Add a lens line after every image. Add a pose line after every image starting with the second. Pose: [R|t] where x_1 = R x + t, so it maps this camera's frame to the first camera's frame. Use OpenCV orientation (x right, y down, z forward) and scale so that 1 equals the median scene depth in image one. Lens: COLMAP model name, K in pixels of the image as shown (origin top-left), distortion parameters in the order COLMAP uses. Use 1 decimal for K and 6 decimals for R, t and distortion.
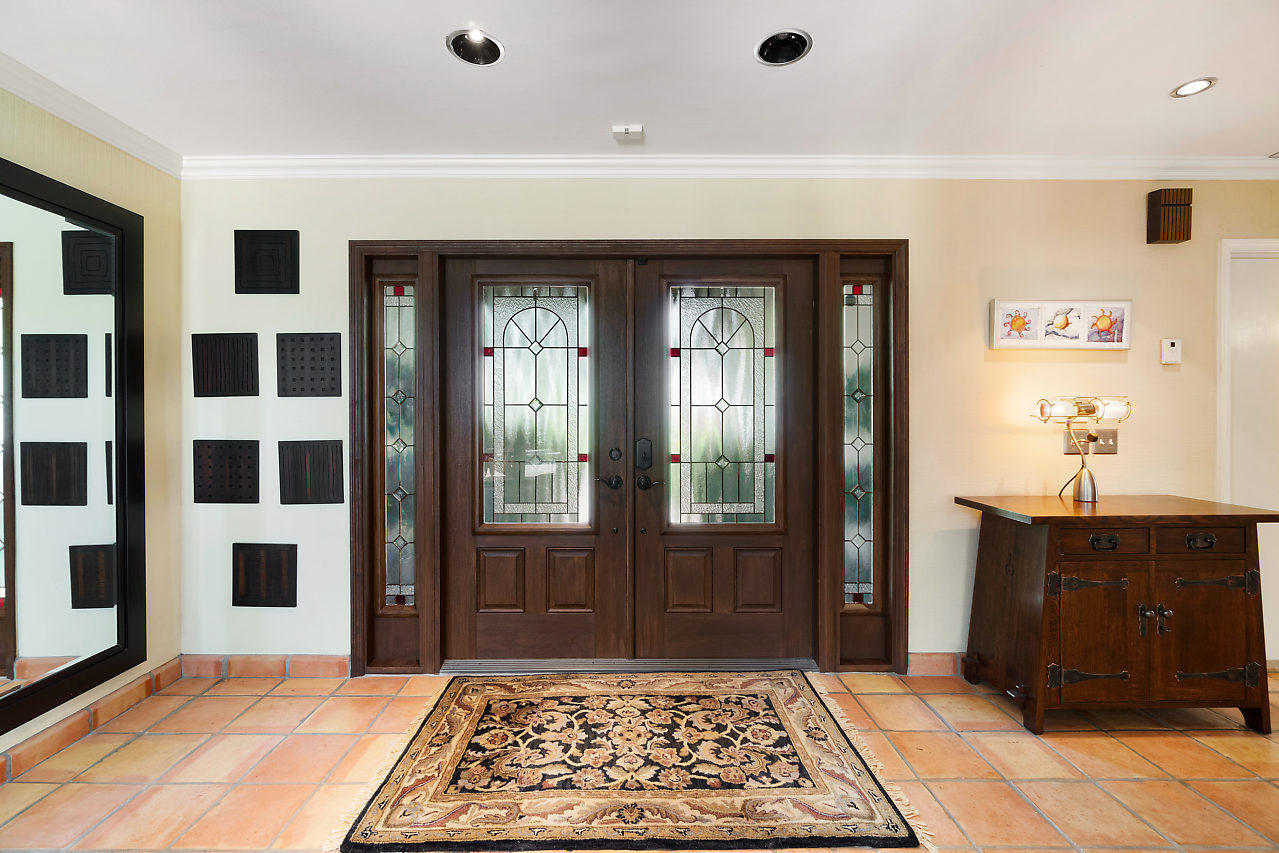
lens RADIAL K [[552.8, 0, 636.7], [0, 552.8, 423.6], [0, 0, 1]] dist [-0.003709, 0.000319]
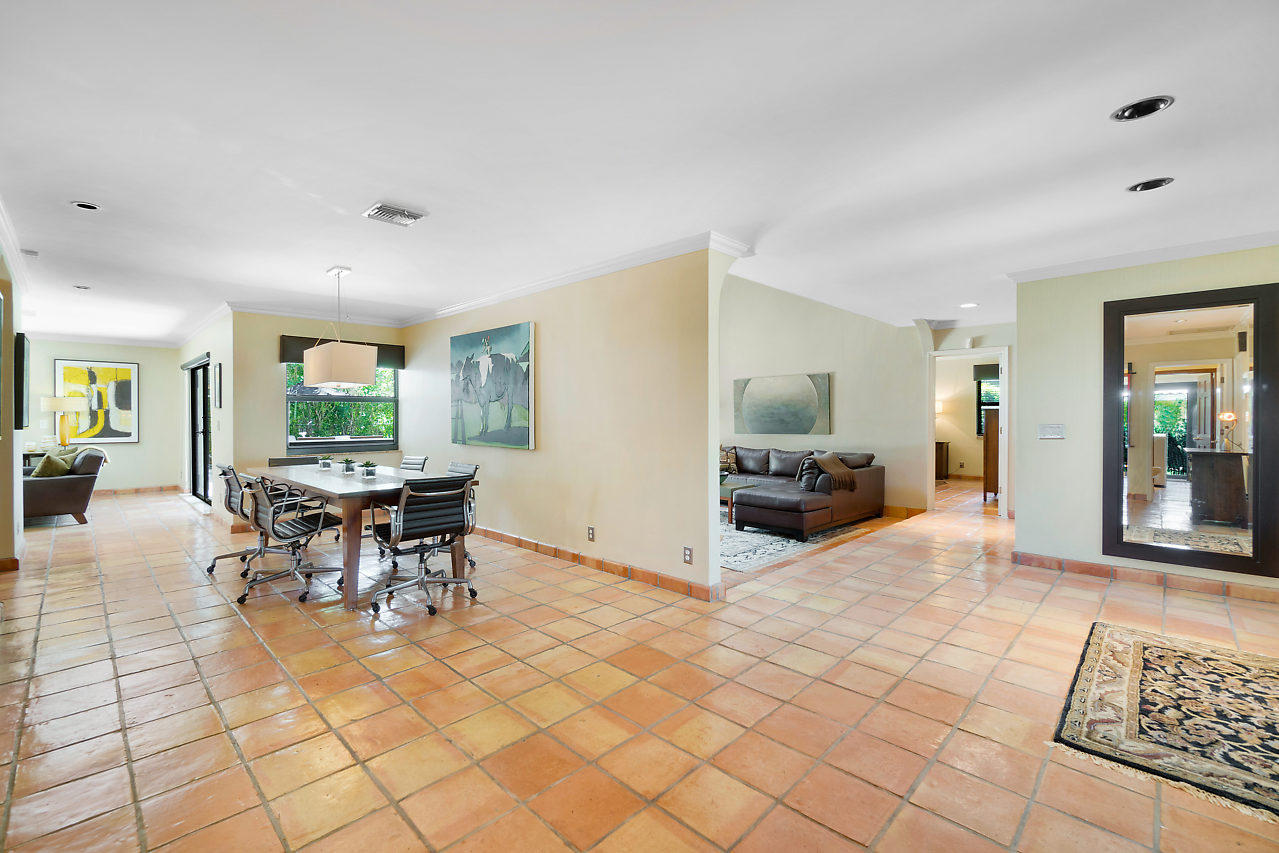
lens RADIAL K [[552.8, 0, 644.9], [0, 552.8, 422.5], [0, 0, 1]] dist [-0.003709, 0.000319]
pose [[-0.694300, 0.006165, -0.719660, 1.748725], [-0.005685, 0.999885, 0.014050, -0.014045], [0.719664, 0.013846, -0.694185, 0.978003]]
